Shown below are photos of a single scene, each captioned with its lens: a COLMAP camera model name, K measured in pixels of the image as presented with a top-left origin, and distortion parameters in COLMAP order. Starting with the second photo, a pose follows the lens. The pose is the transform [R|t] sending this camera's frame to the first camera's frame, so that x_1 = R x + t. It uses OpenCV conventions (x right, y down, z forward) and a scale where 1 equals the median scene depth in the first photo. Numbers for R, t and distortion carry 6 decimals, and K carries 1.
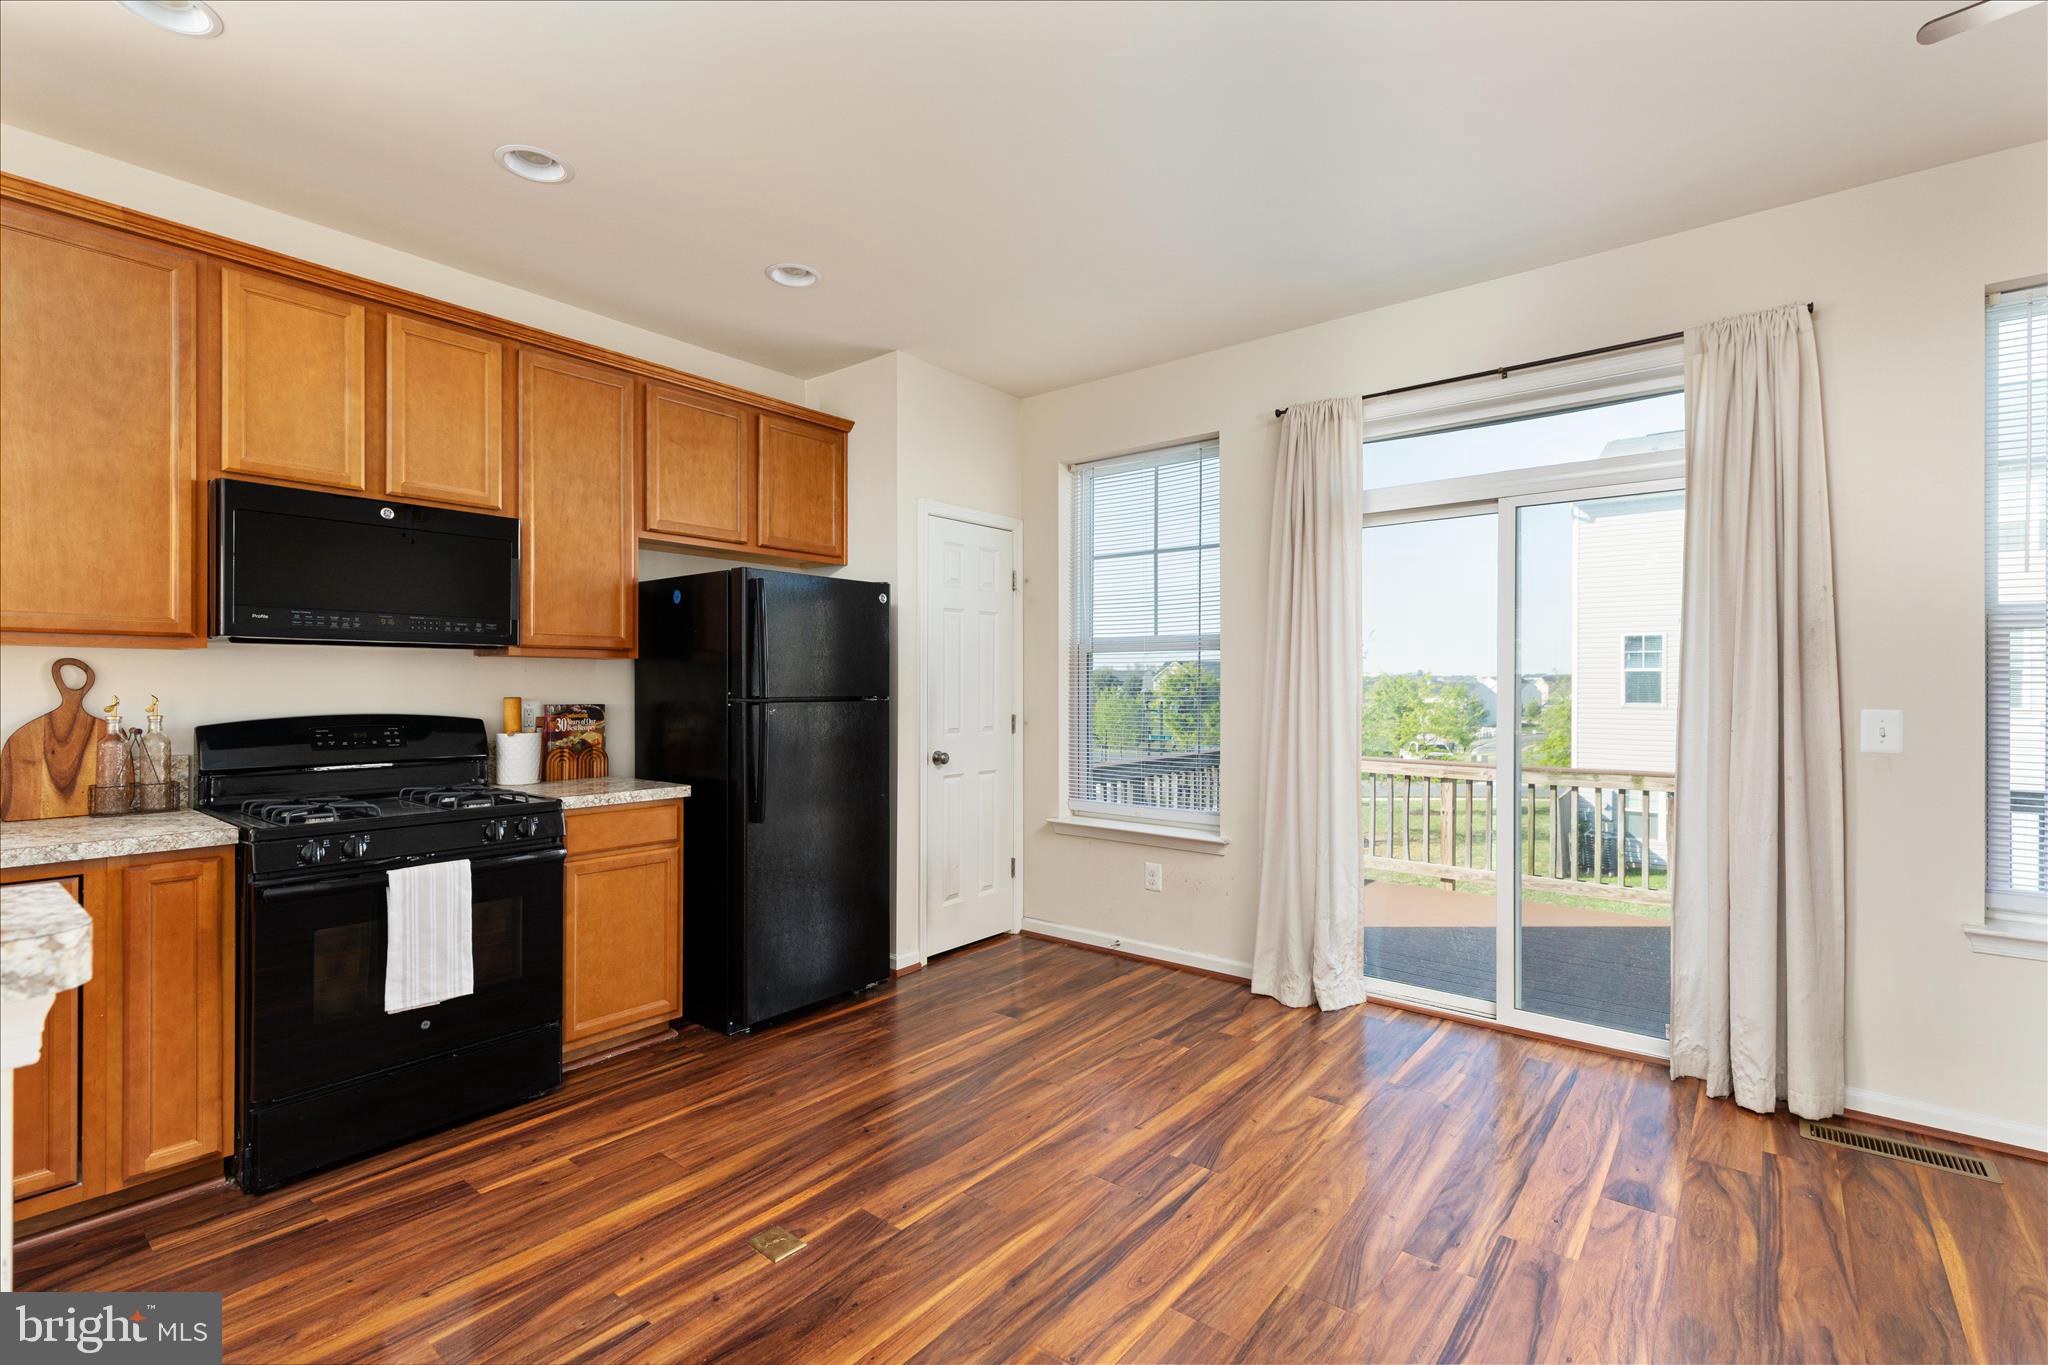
lens RADIAL K [[911.7, 0, 1026.2], [0, 911.7, 683.9], [0, 0, 1]] dist [0.014380, -0.002621]
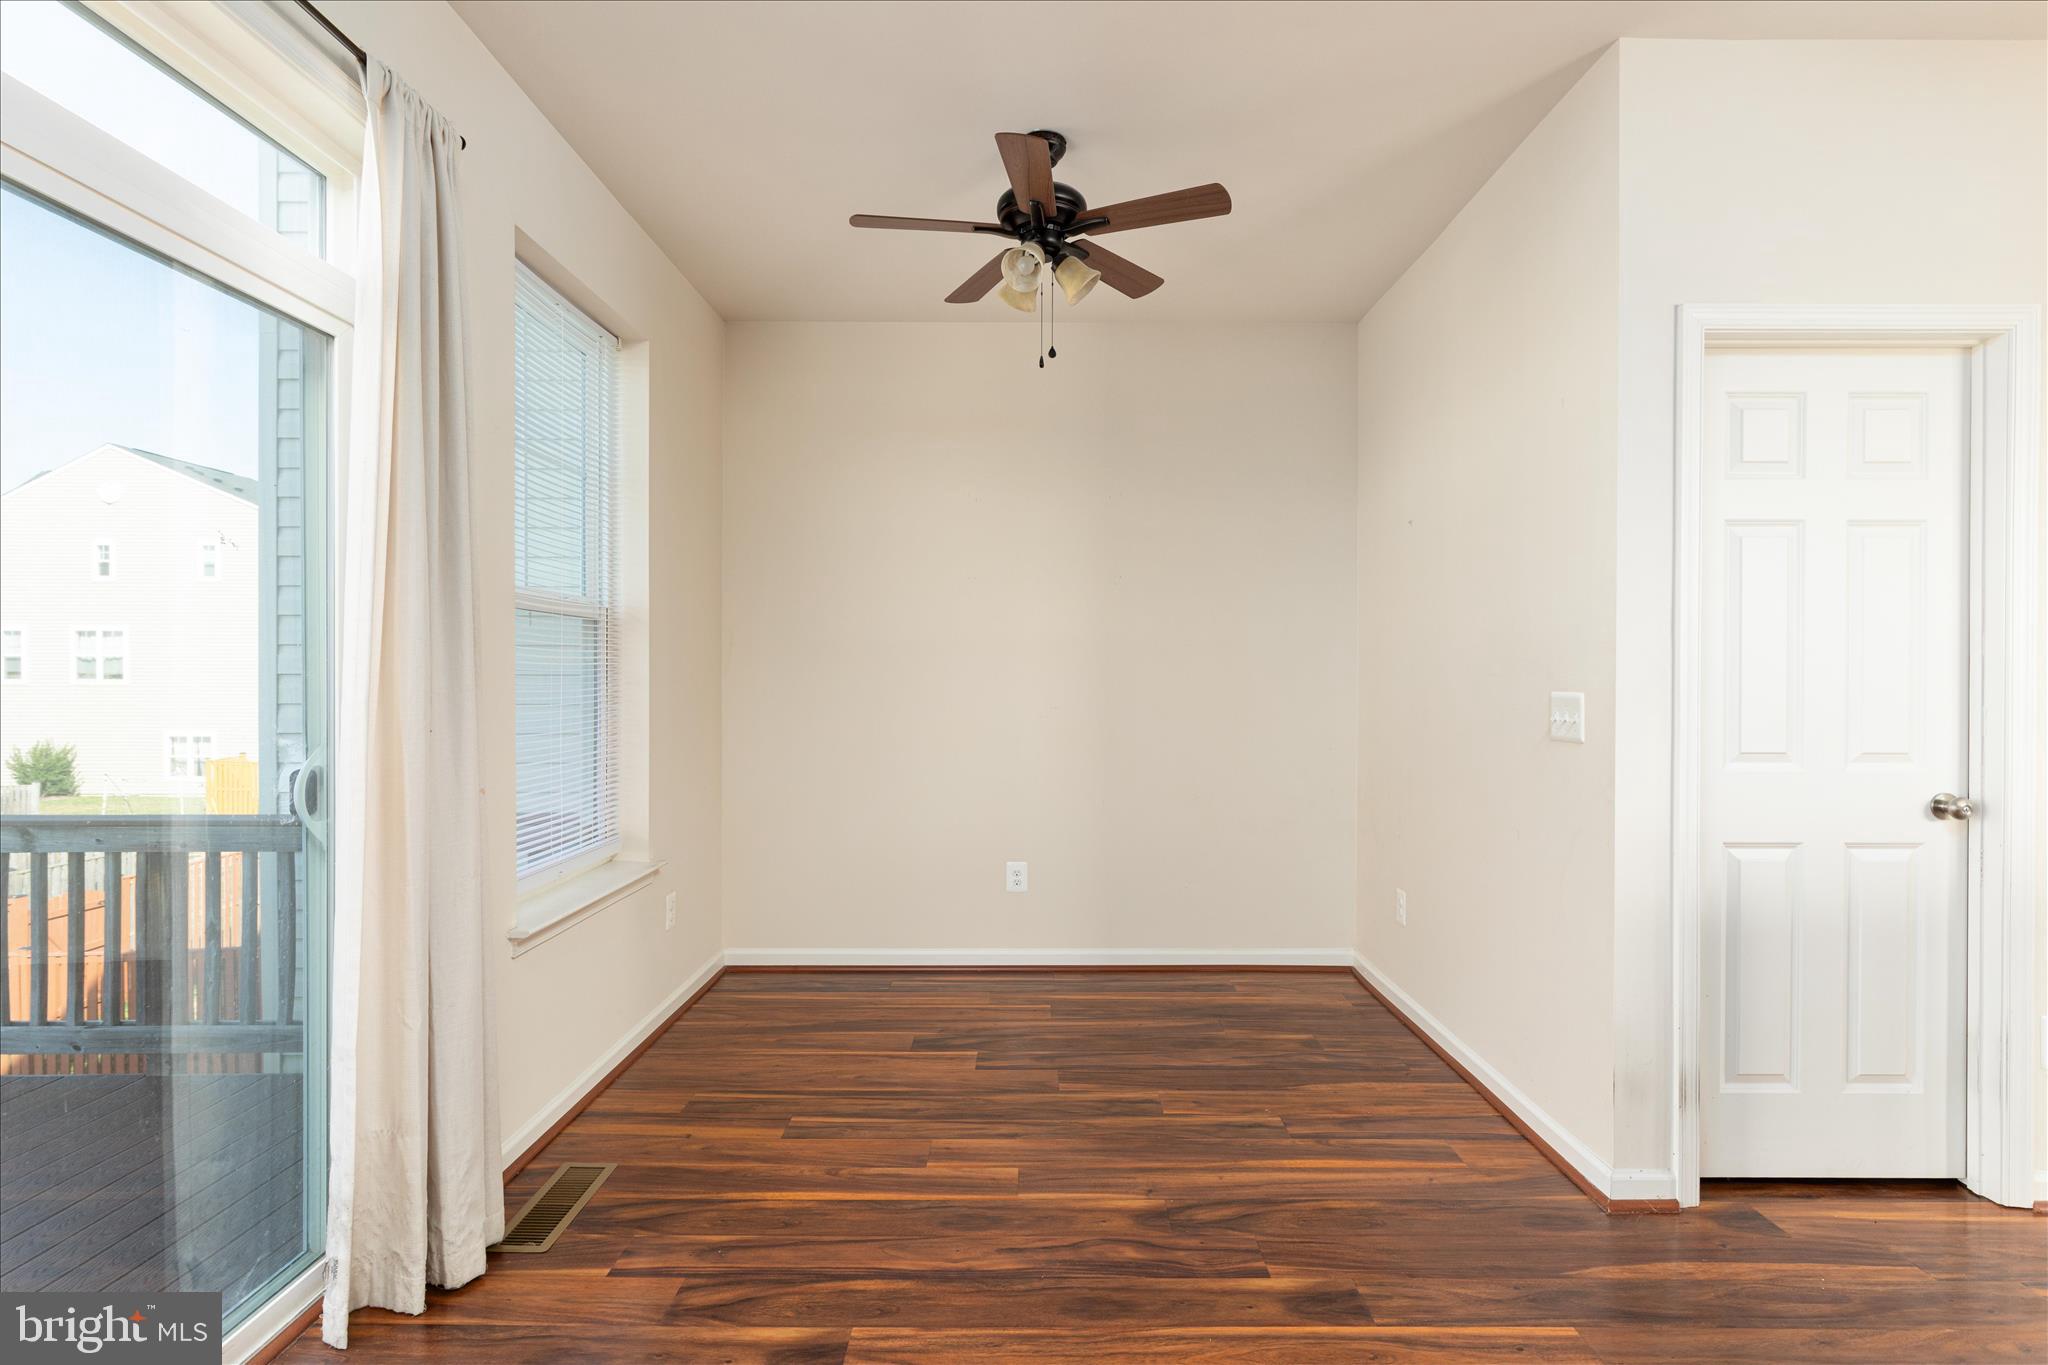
lens RADIAL K [[1004.3, 0, 1034.6], [0, 1004.3, 681.9], [0, 0, 1]] dist [0.005381, 0.000797]
pose [[-0.632957, -0.010132, 0.774121, -0.037893], [-0.004256, 0.999945, 0.009607, 0.013356], [-0.774175, 0.002786, -0.632965, 1.009589]]
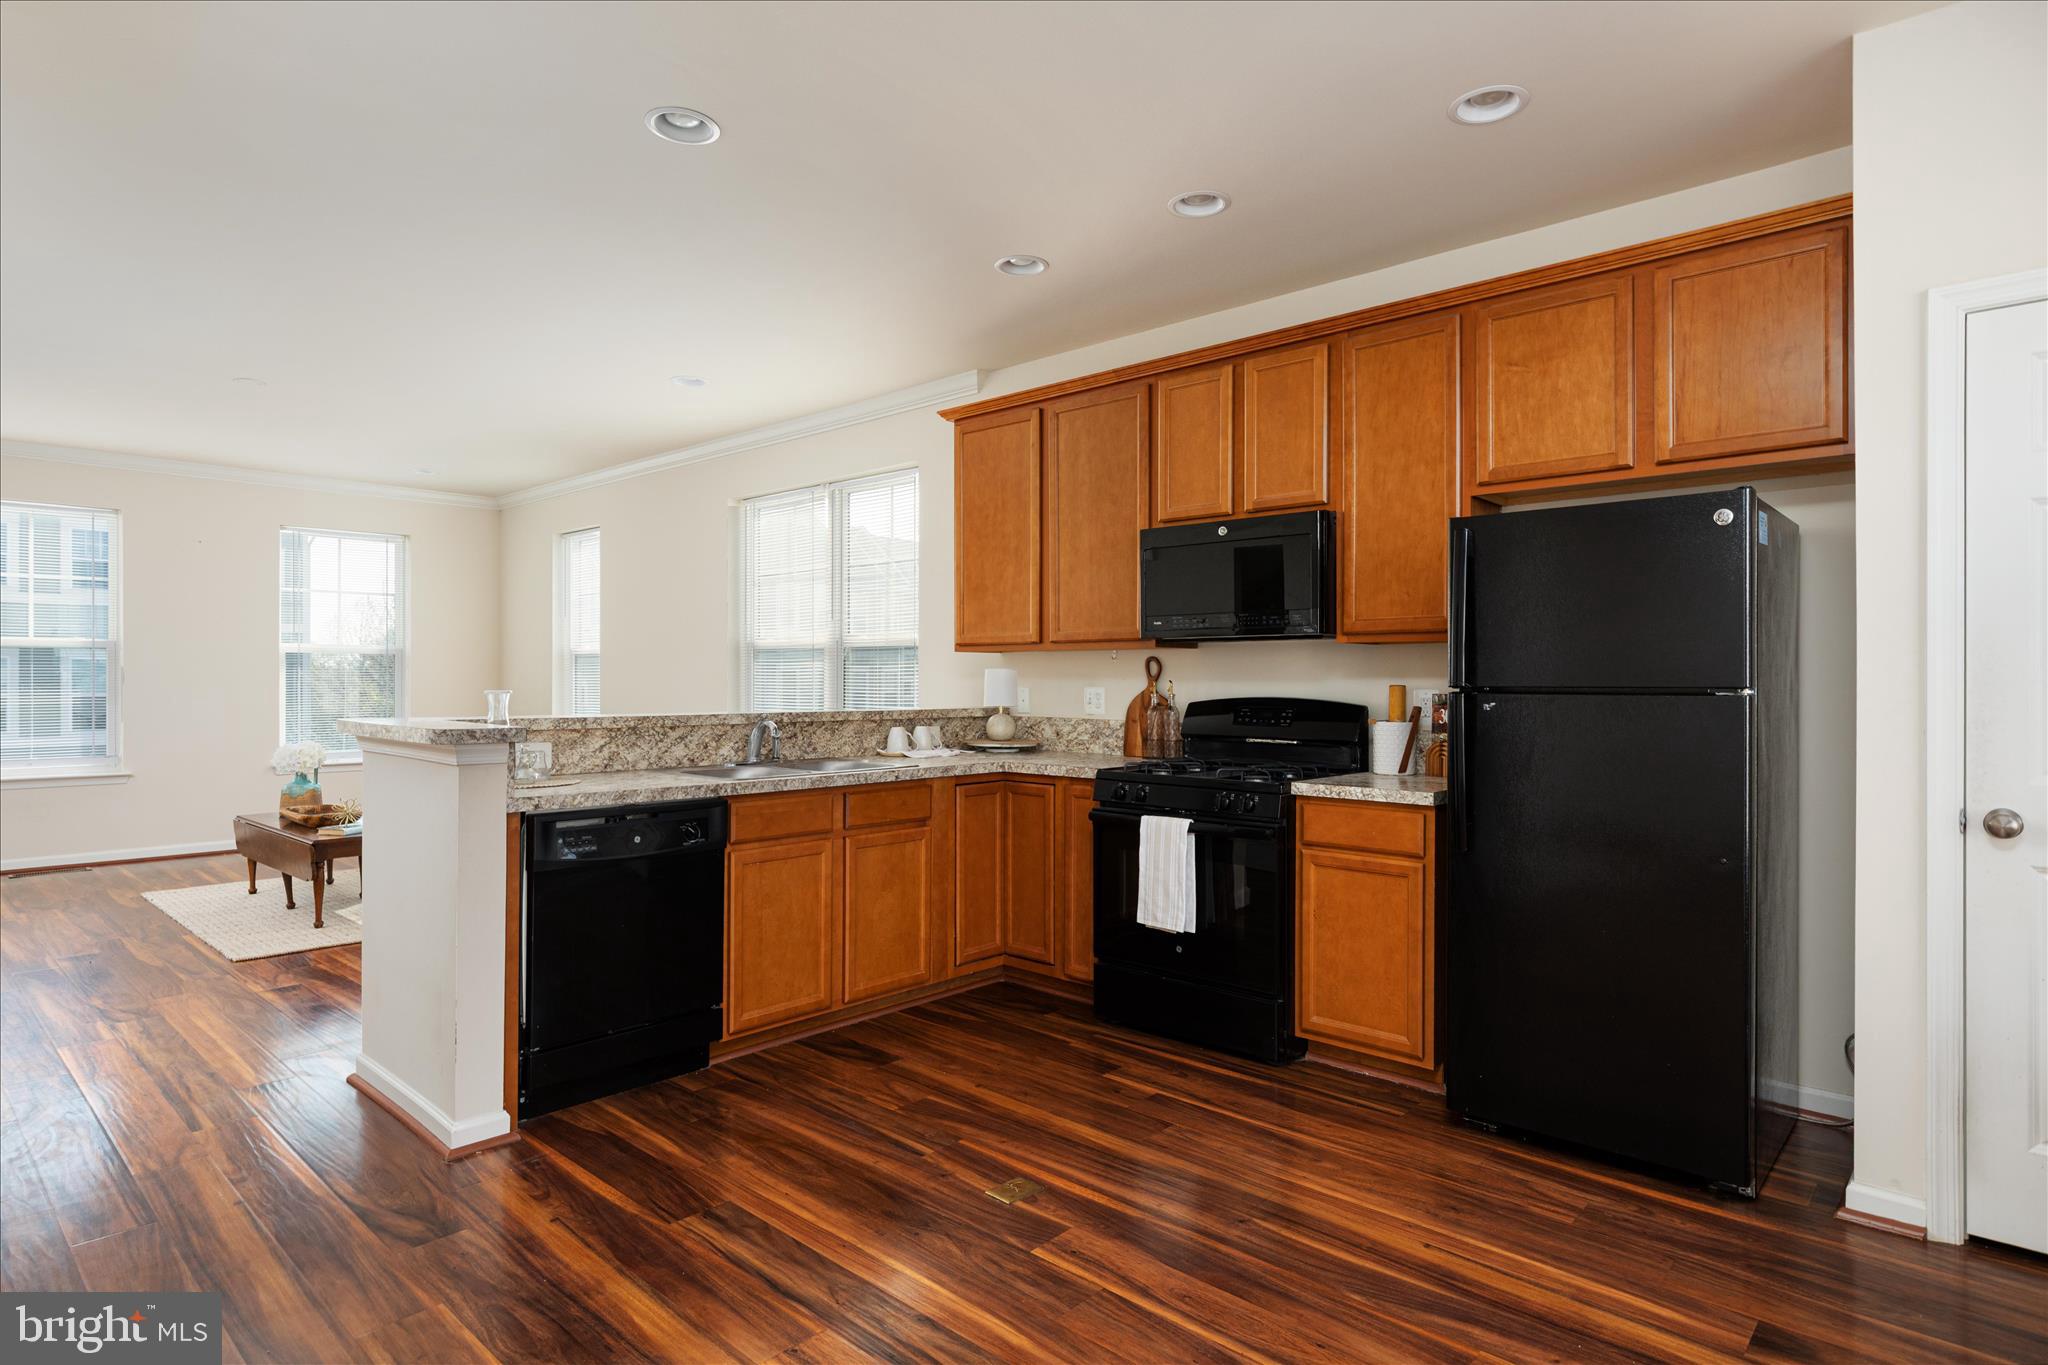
lens RADIAL K [[1091.8, 0, 1041.4], [0, 1091.8, 678.1], [0, 0, 1]] dist [0.007265, -0.001465]
pose [[-0.048549, -0.002896, -0.998817, 0.660243], [-0.001494, 0.999995, -0.002827, 0.011702], [0.998820, 0.001355, -0.048553, 0.722406]]
